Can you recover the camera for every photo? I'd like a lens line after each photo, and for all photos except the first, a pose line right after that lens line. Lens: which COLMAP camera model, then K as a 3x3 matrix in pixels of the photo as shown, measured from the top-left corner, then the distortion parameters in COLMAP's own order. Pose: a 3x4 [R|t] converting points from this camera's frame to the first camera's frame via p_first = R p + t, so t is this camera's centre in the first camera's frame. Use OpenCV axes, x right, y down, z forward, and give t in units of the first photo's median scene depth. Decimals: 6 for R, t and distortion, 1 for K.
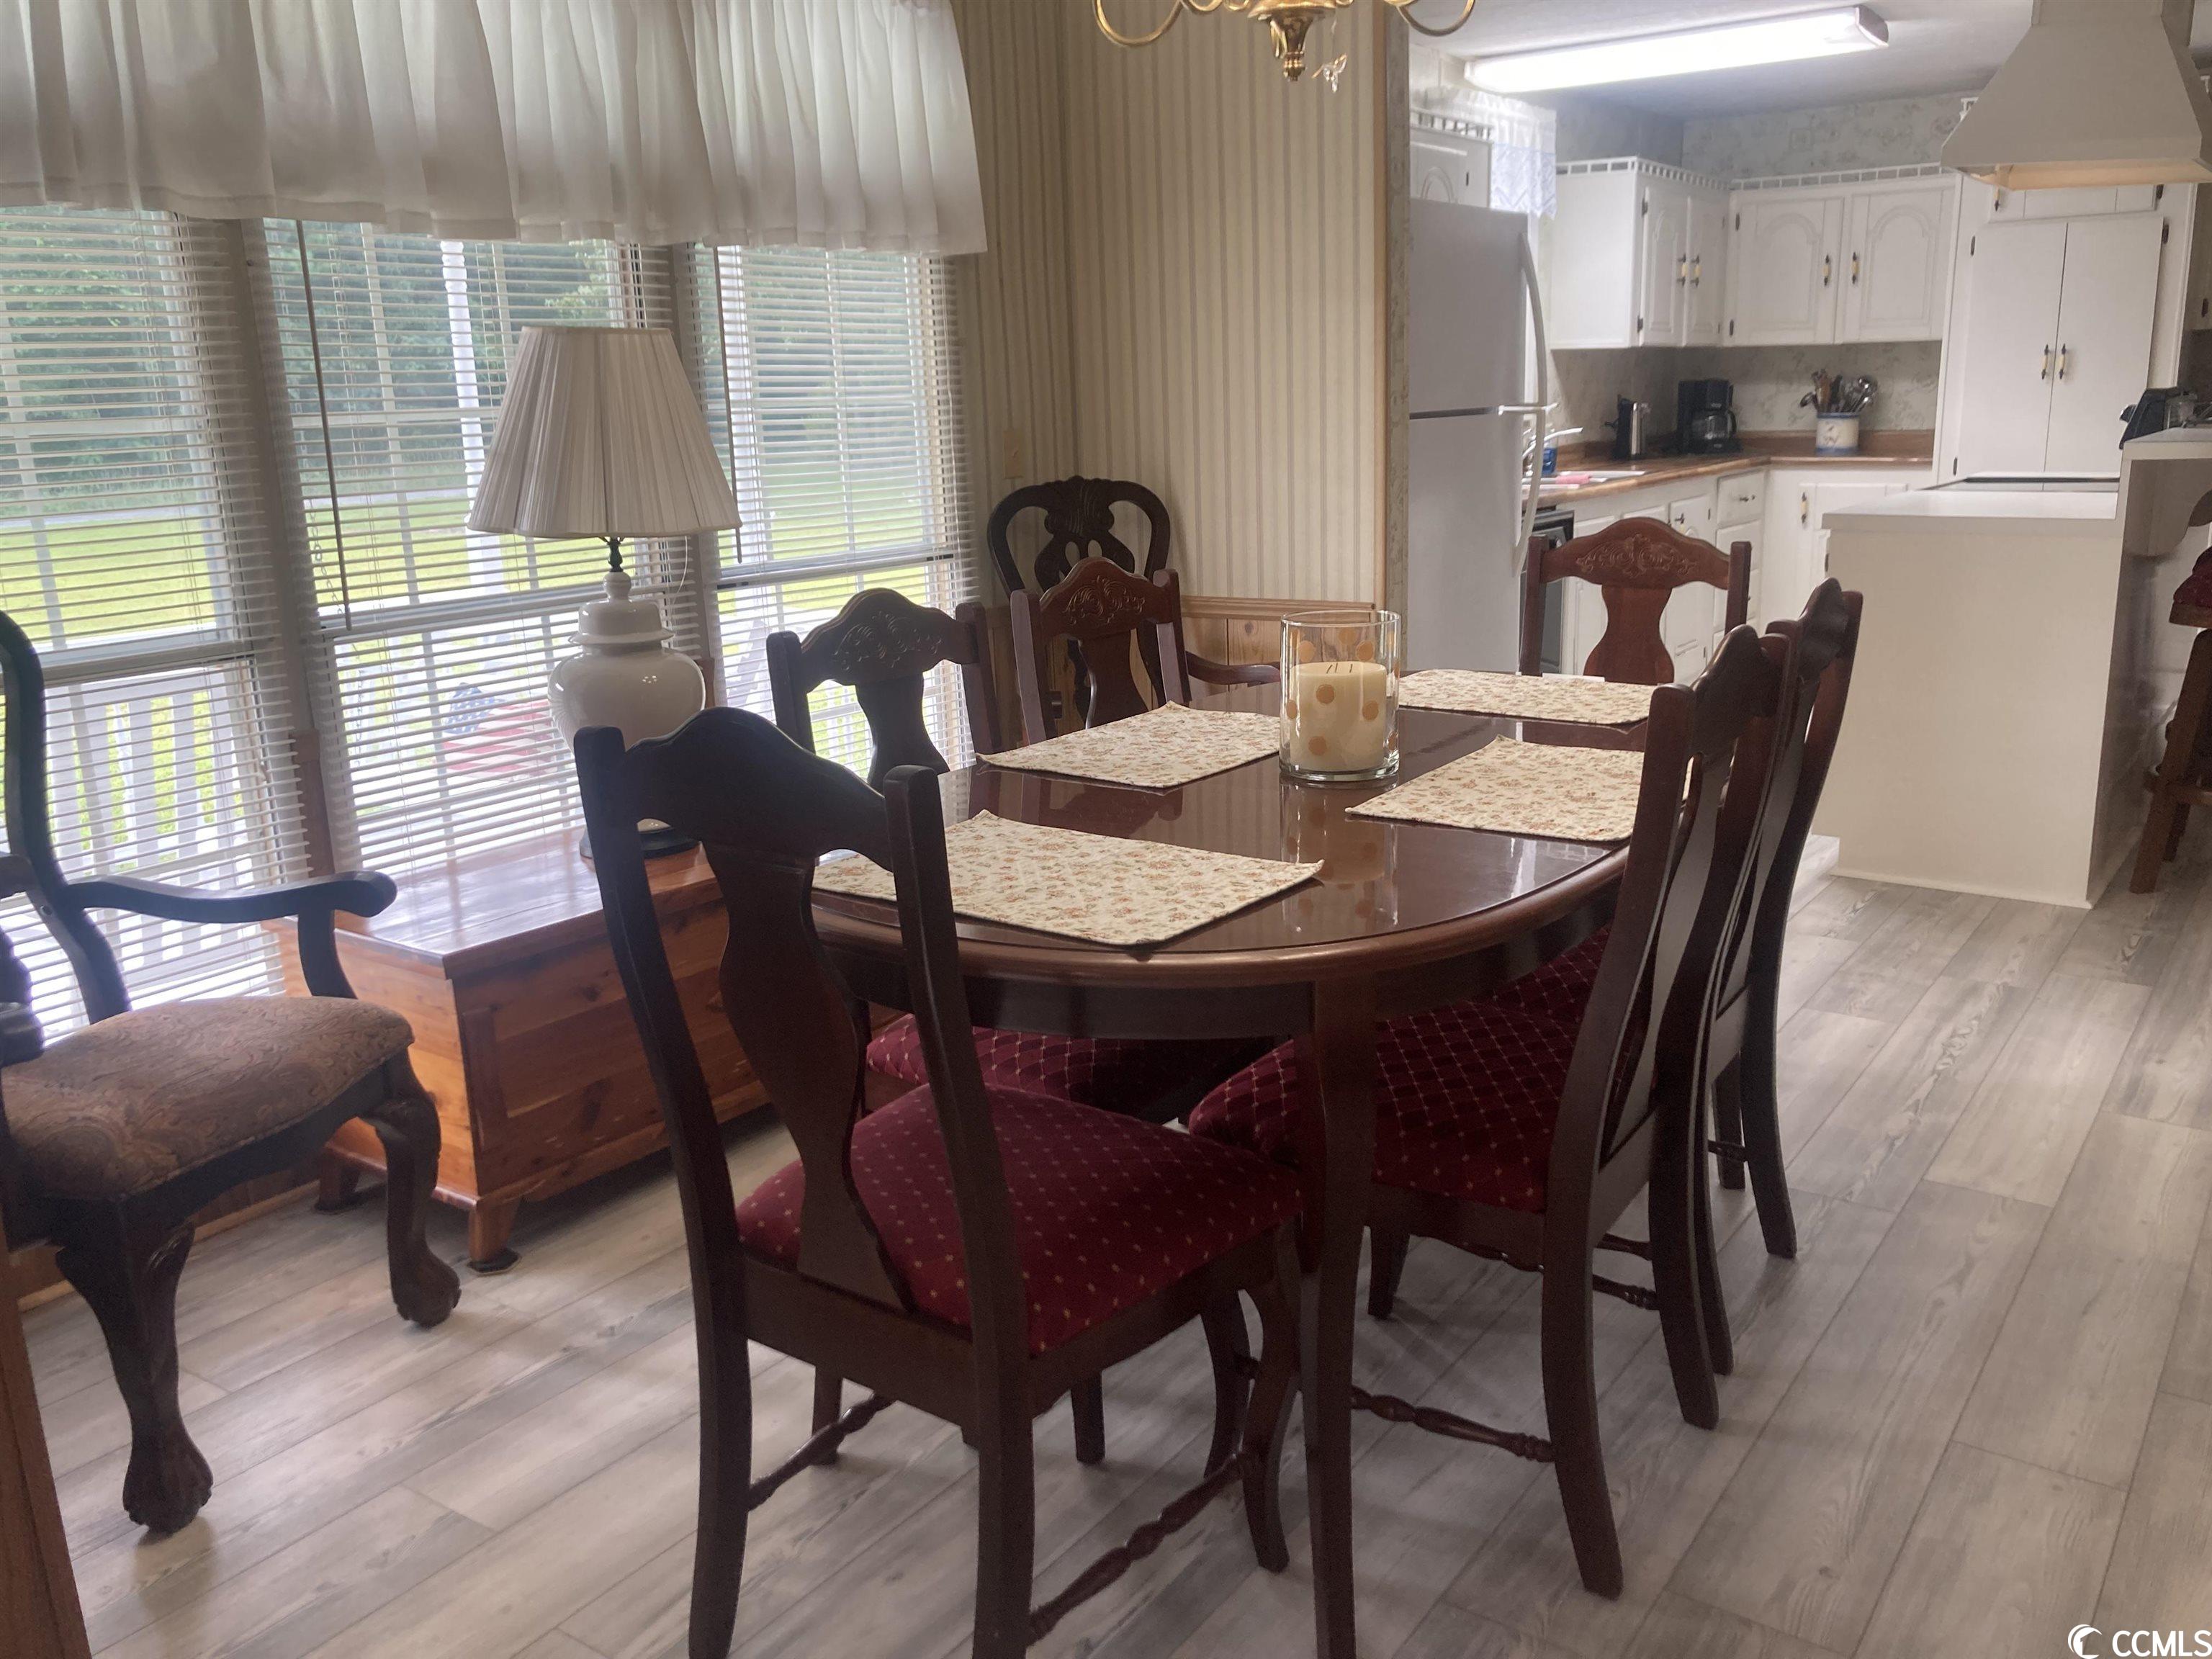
lens RADIAL K [[1826.8, 0, 1137.5], [0, 1826.8, 824.3], [0, 0, 1]] dist [0.026052, -0.005036]
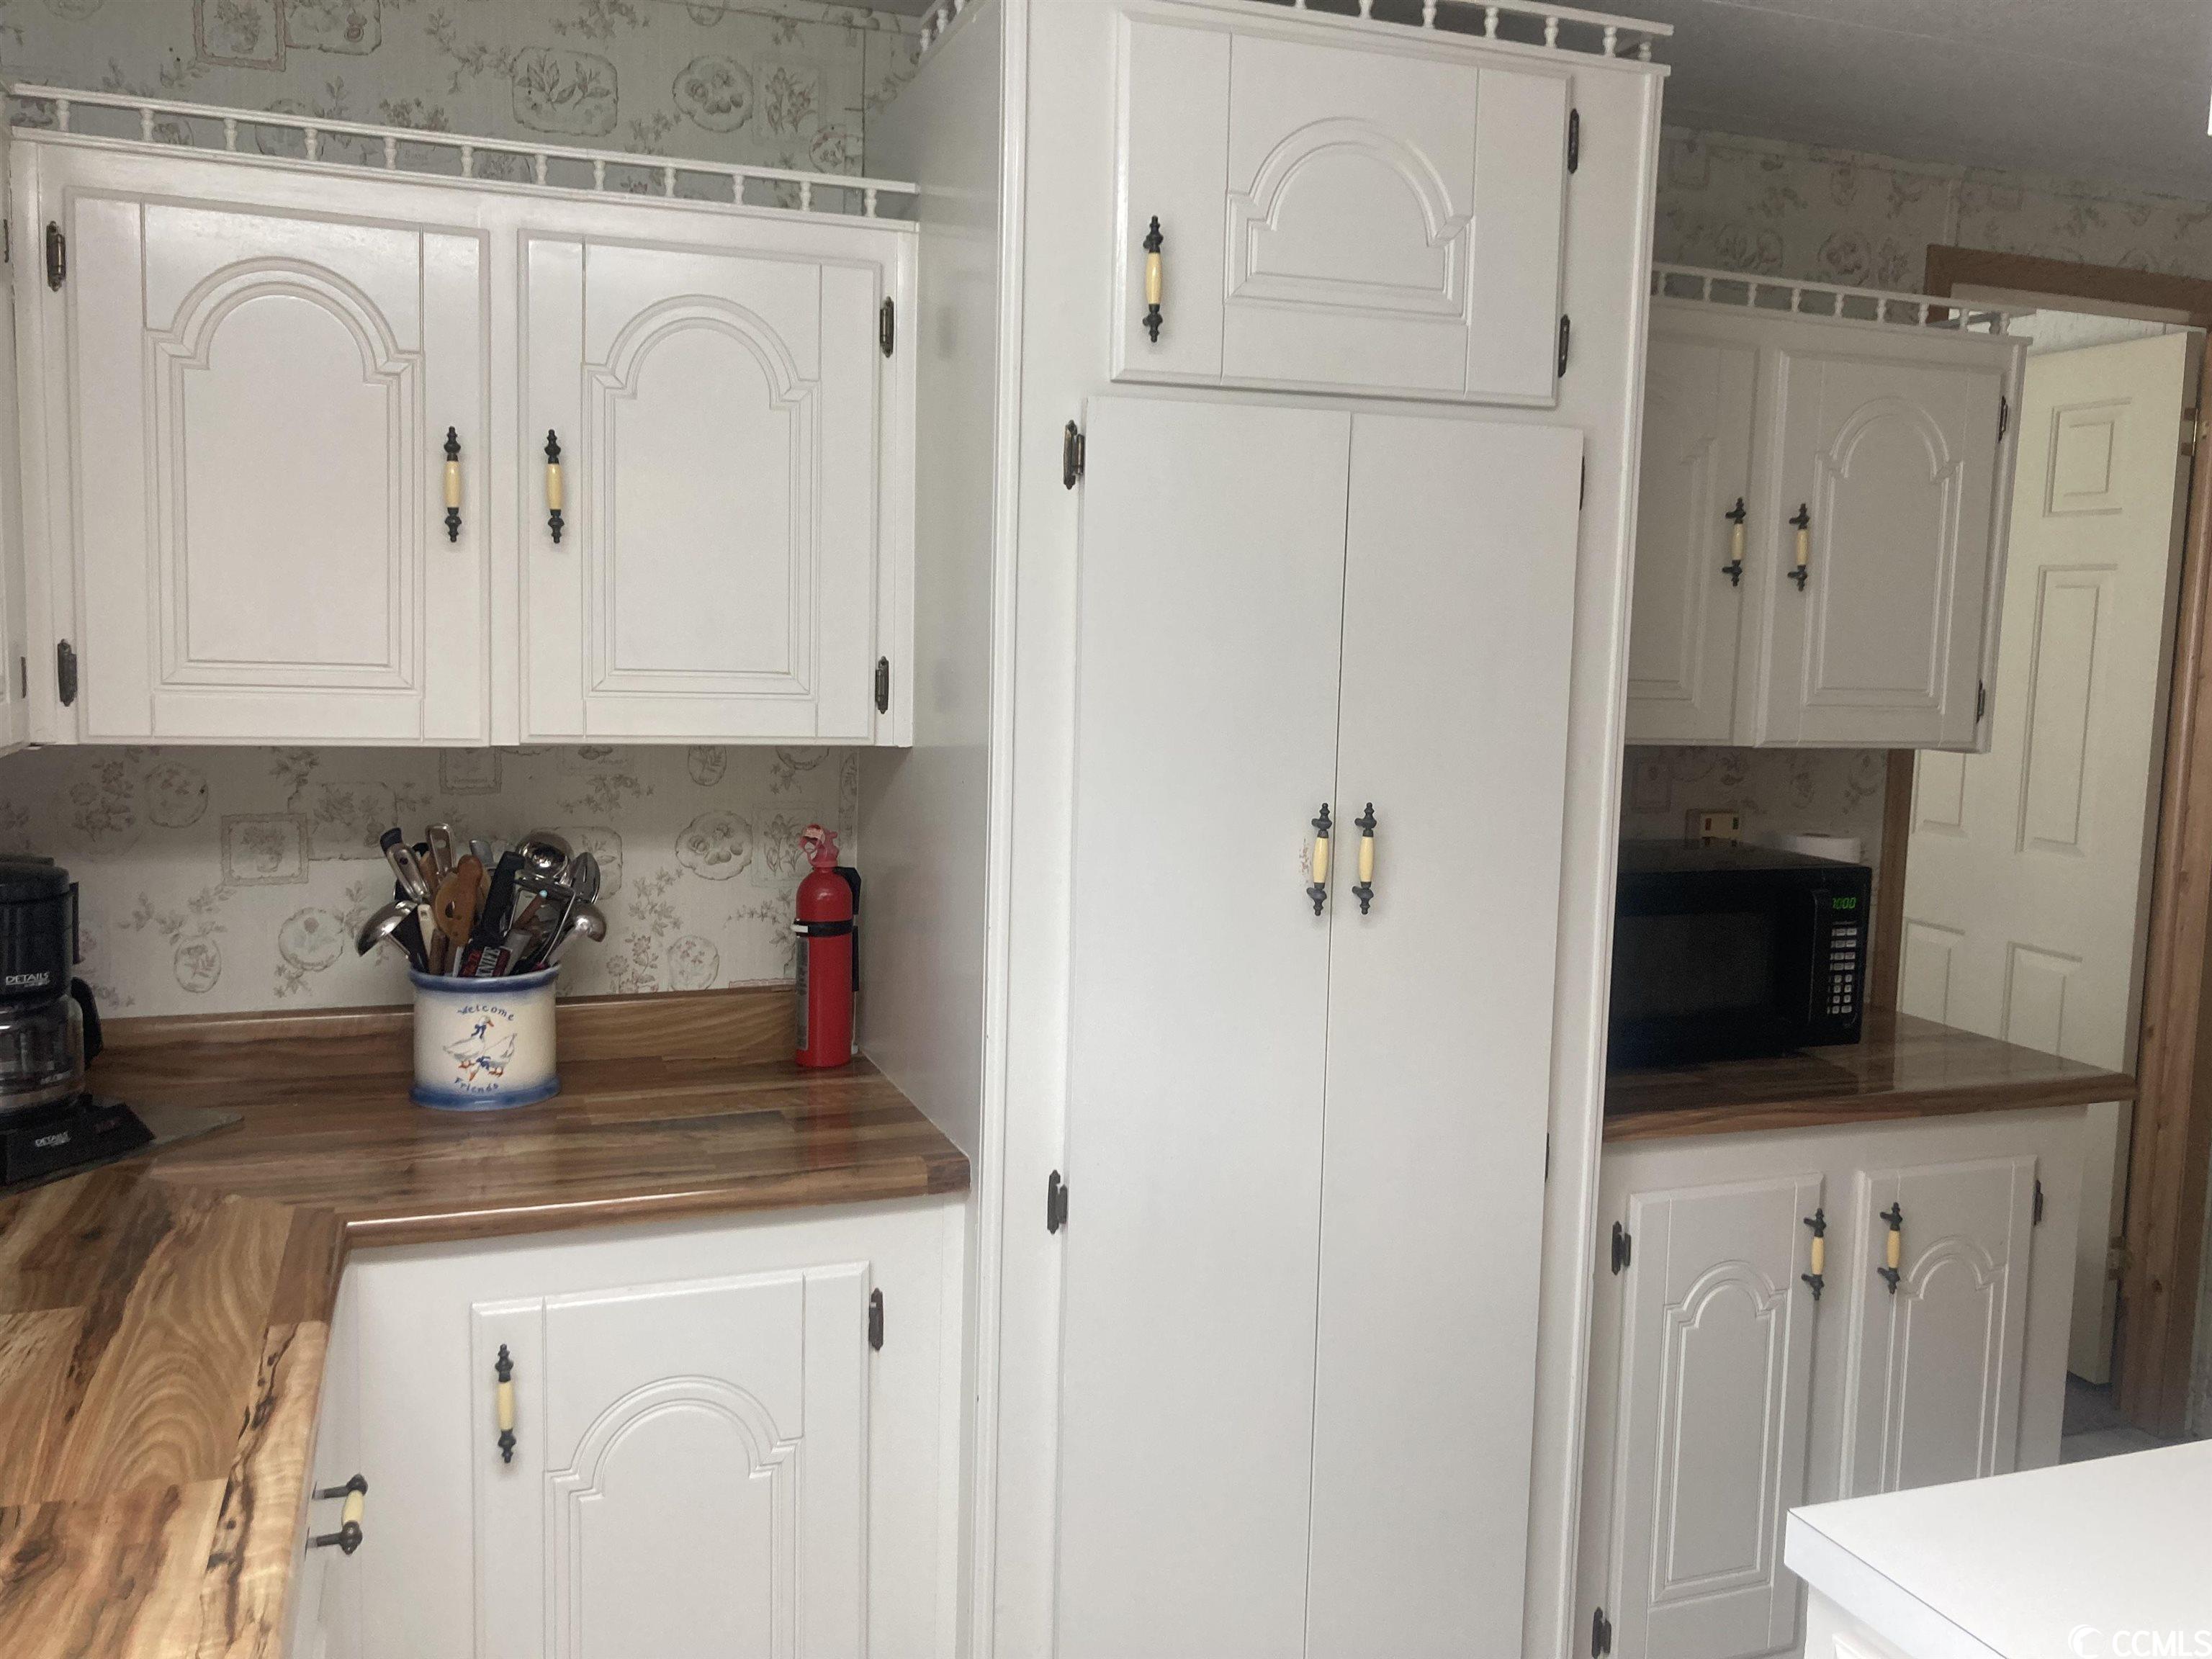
lens RADIAL K [[1811.5, 0, 1048.0], [0, 1811.5, 780.4], [0, 0, 1]] dist [0.055898, -0.000831]
pose [[0.595840, -0.034886, 0.802345, 0.215169], [0.152443, 0.985806, -0.070345, -0.231402], [-0.788502, 0.164226, 0.592701, 0.795447]]
